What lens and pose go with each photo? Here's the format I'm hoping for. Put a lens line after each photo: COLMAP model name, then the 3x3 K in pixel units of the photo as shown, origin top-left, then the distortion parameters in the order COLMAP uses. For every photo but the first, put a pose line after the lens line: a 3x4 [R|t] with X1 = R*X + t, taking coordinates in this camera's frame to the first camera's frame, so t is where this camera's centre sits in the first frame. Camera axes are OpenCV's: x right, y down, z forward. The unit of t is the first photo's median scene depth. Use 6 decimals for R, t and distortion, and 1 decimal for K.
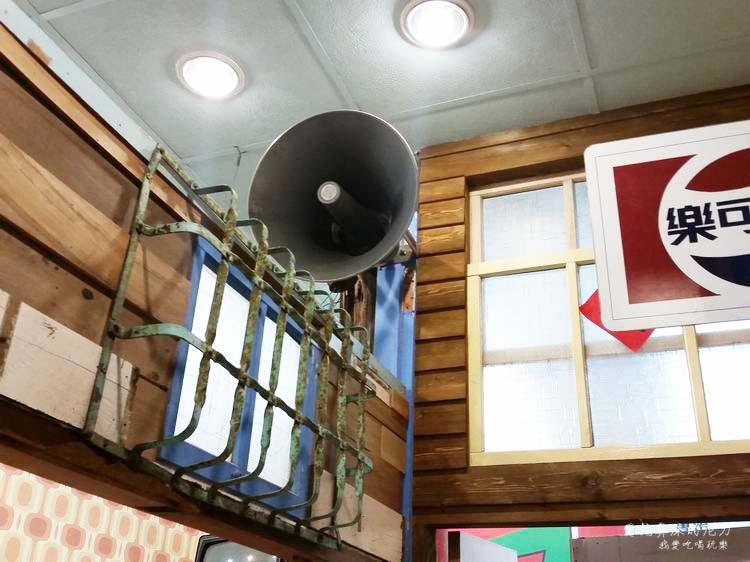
lens RADIAL K [[798.3, 0, 376.1], [0, 798.3, 282.0], [0, 0, 1]] dist [0.045694, 0.000000]
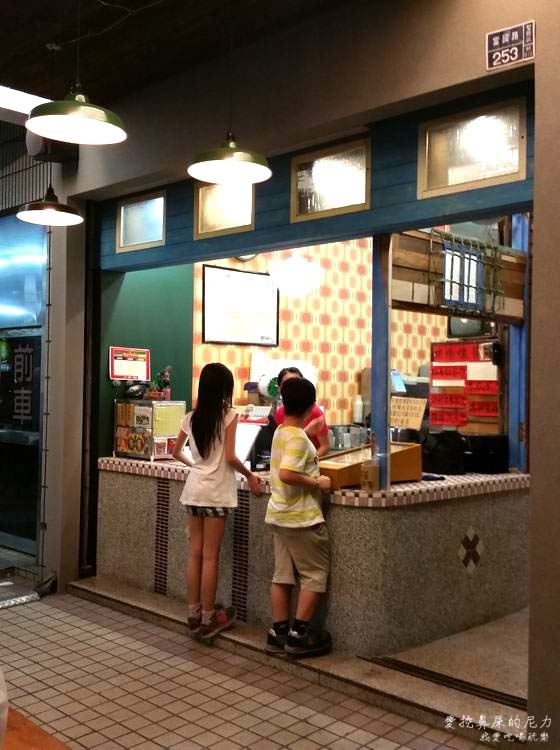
lens RADIAL K [[798.3, 0, 280.6], [0, 798.3, 375.5], [0, 0, 1]] dist [0.045694, 0.000000]
pose [[0.922325, -0.025106, -0.385598, 0.536916], [0.192253, 0.895428, 0.401556, -1.254092], [0.335194, -0.444497, 0.830703, -2.835652]]
